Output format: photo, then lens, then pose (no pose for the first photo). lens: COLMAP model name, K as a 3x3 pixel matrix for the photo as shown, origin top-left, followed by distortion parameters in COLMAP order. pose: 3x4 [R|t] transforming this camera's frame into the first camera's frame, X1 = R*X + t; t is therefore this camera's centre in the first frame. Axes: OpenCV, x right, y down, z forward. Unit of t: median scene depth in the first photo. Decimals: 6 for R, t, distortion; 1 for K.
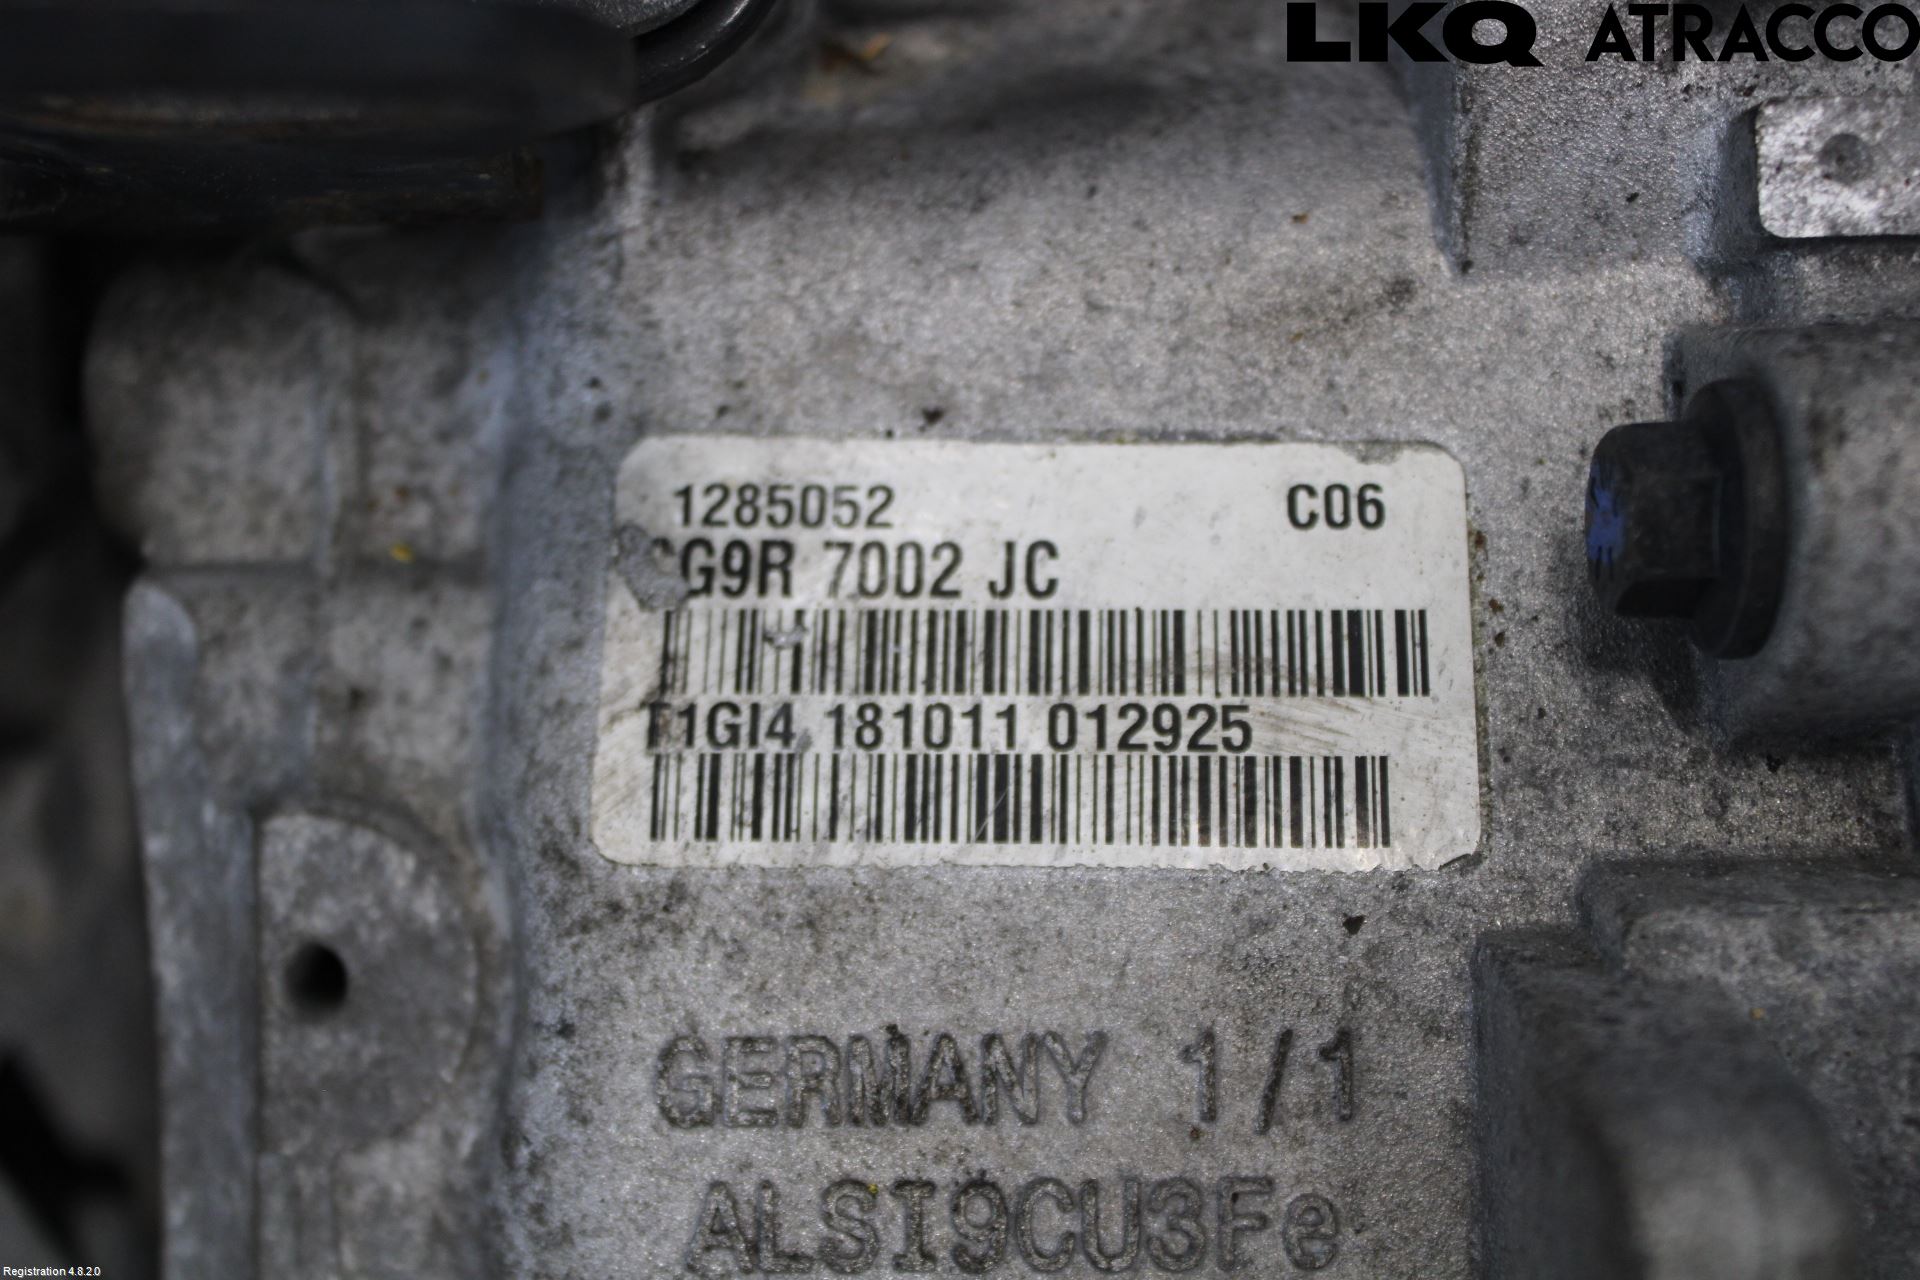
lens RADIAL K [[2621.1, 0, 960.0], [0, 2621.1, 640.0], [0, 0, 1]] dist [-0.075336, 0.108057]
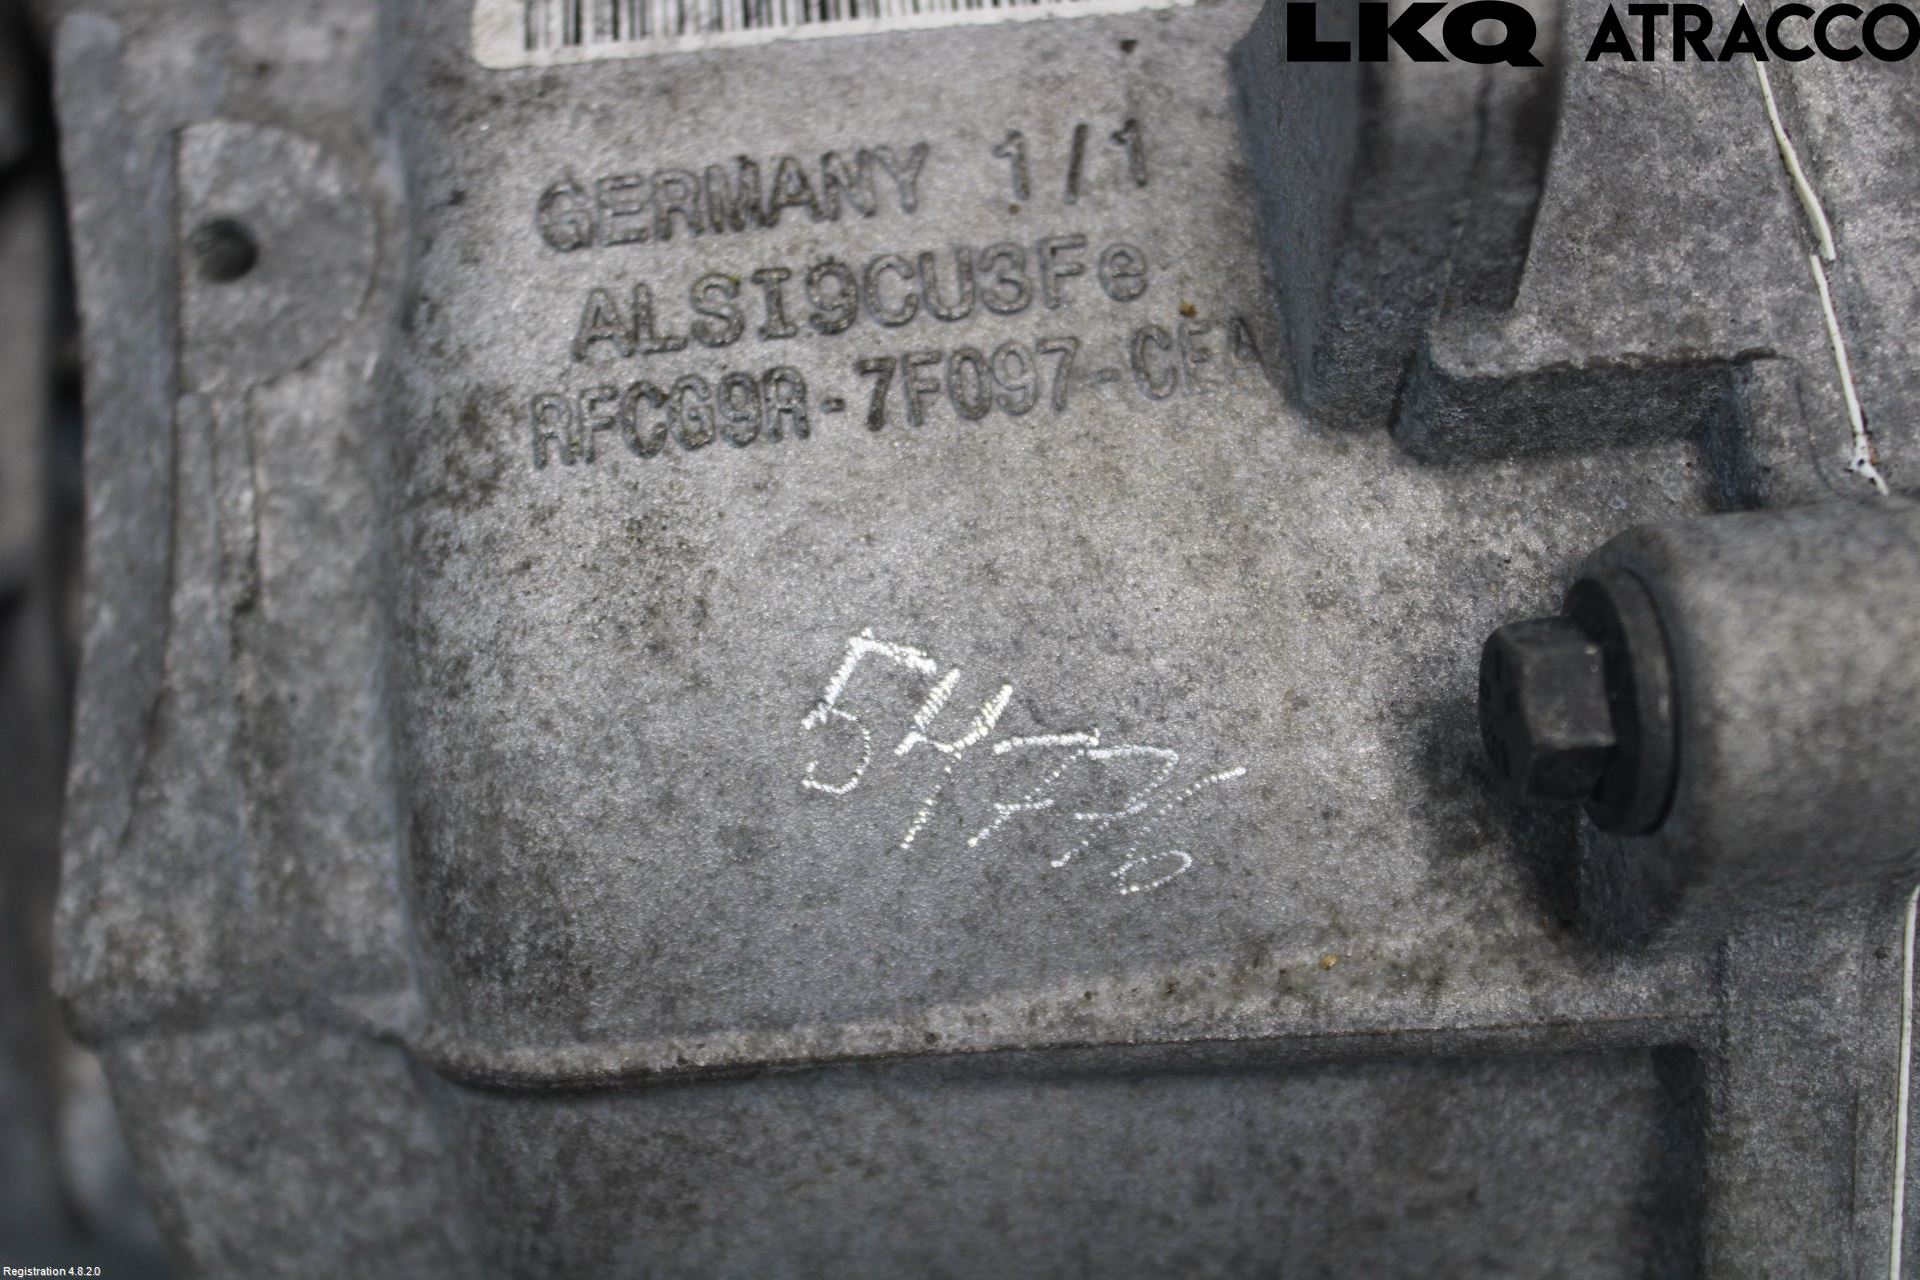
lens RADIAL K [[2621.1, 0, 960.0], [0, 2621.1, 640.0], [0, 0, 1]] dist [-0.075336, 0.108057]
pose [[0.994207, -0.077530, 0.074445, -0.033003], [0.096628, 0.948032, -0.303149, 0.706438], [-0.047073, 0.308586, 0.950031, -0.031280]]
